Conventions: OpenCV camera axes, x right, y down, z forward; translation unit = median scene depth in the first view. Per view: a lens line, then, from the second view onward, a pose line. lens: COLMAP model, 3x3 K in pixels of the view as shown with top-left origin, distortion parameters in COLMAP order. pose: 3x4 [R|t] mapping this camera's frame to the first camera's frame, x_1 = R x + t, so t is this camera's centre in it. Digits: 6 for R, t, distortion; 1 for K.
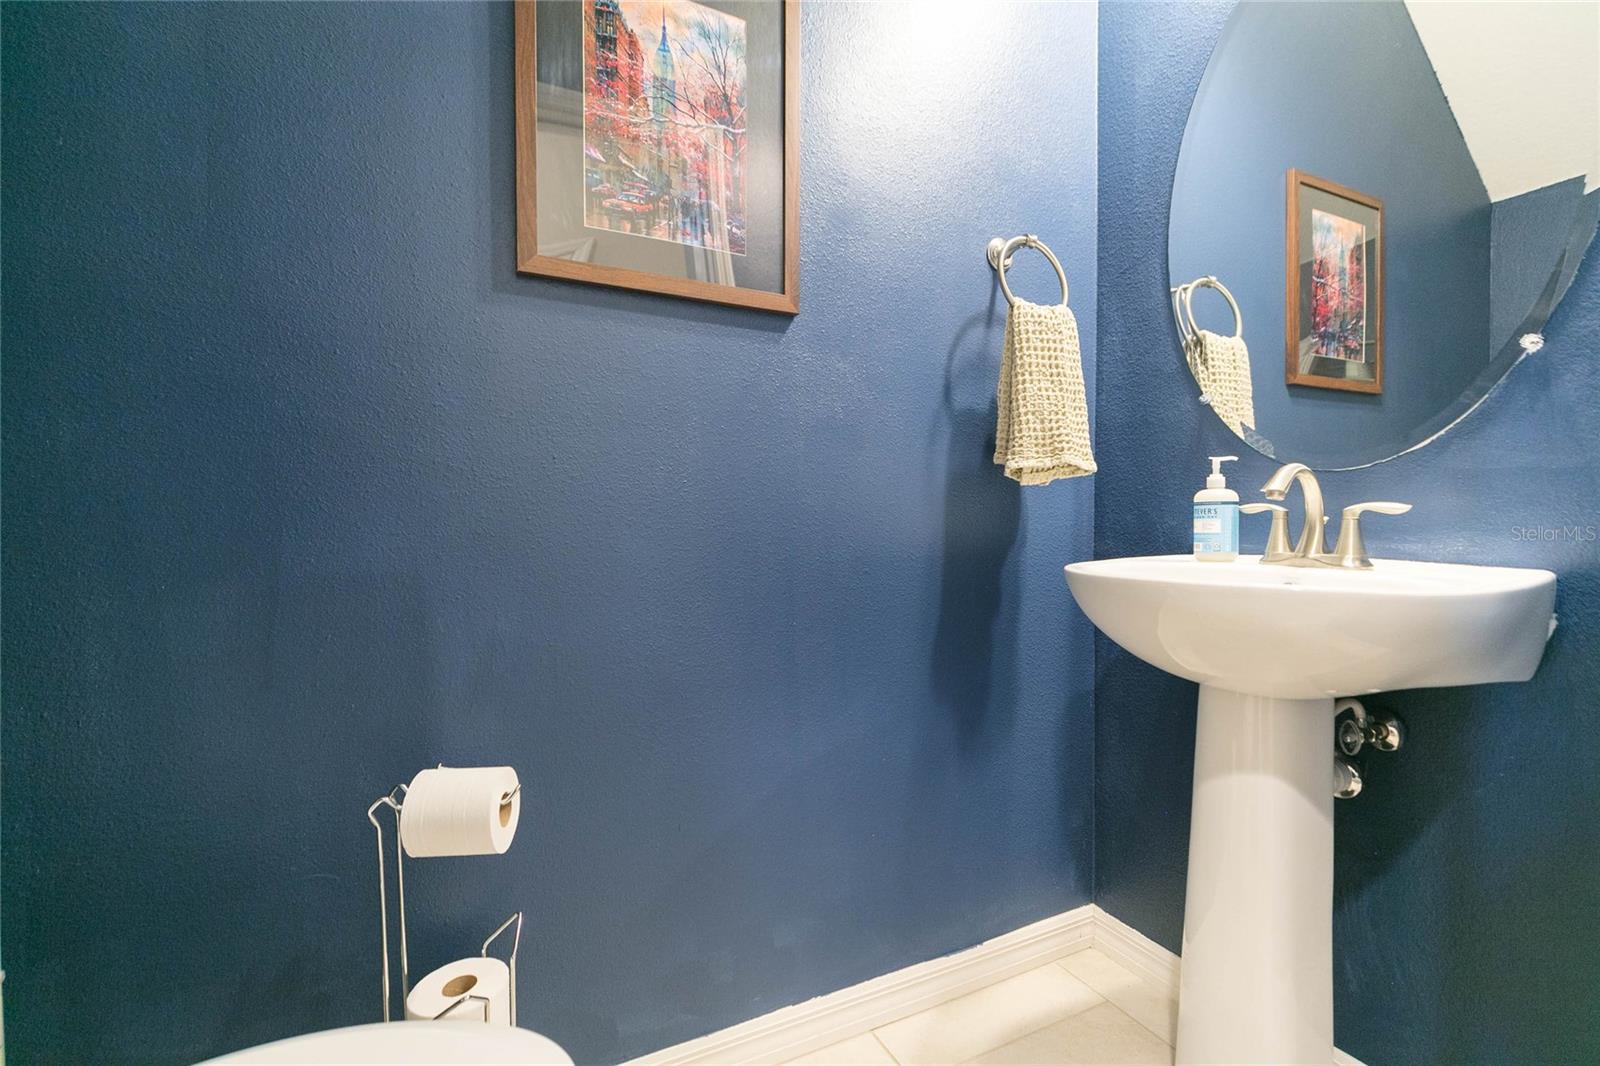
lens RADIAL K [[725.4, 0, 799.8], [0, 725.4, 541.7], [0, 0, 1]] dist [0.003380, -0.000322]
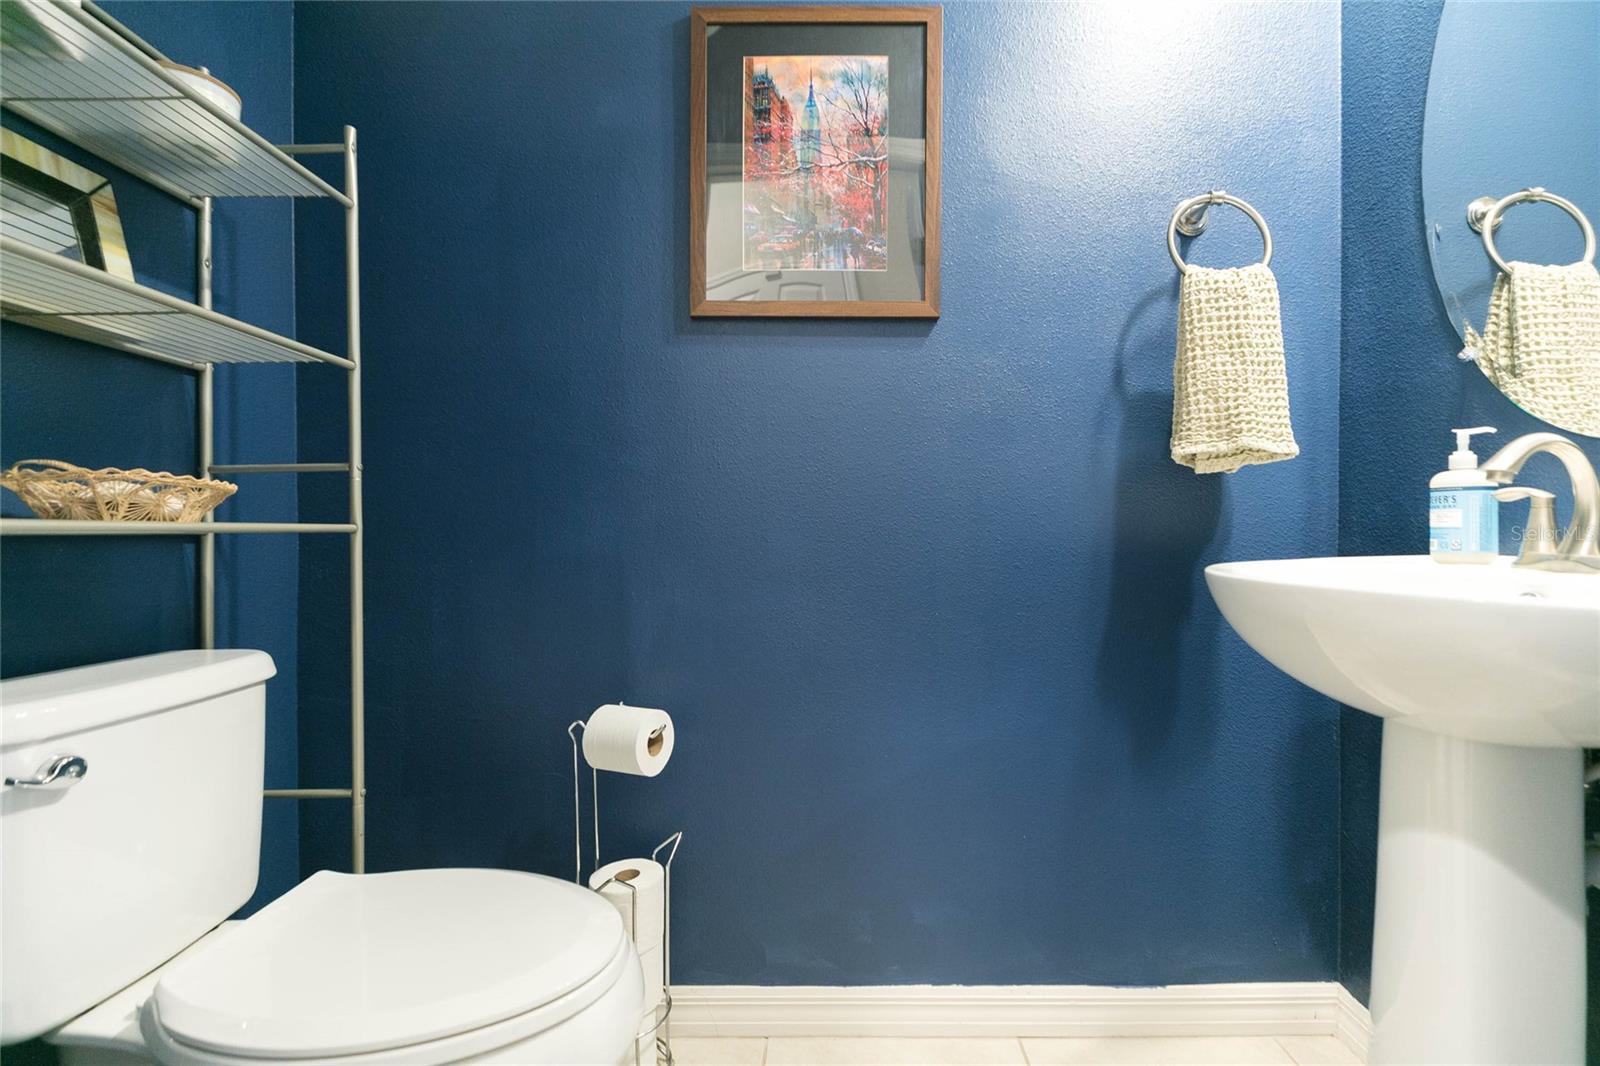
lens RADIAL K [[725.4, 0, 811.6], [0, 725.4, 525.4], [0, 0, 1]] dist [0.003380, -0.000322]
pose [[0.889547, 0.000726, -0.456844, 0.312689], [-0.009575, 0.999809, -0.017056, 0.005974], [0.456744, 0.019547, 0.889384, -0.007337]]
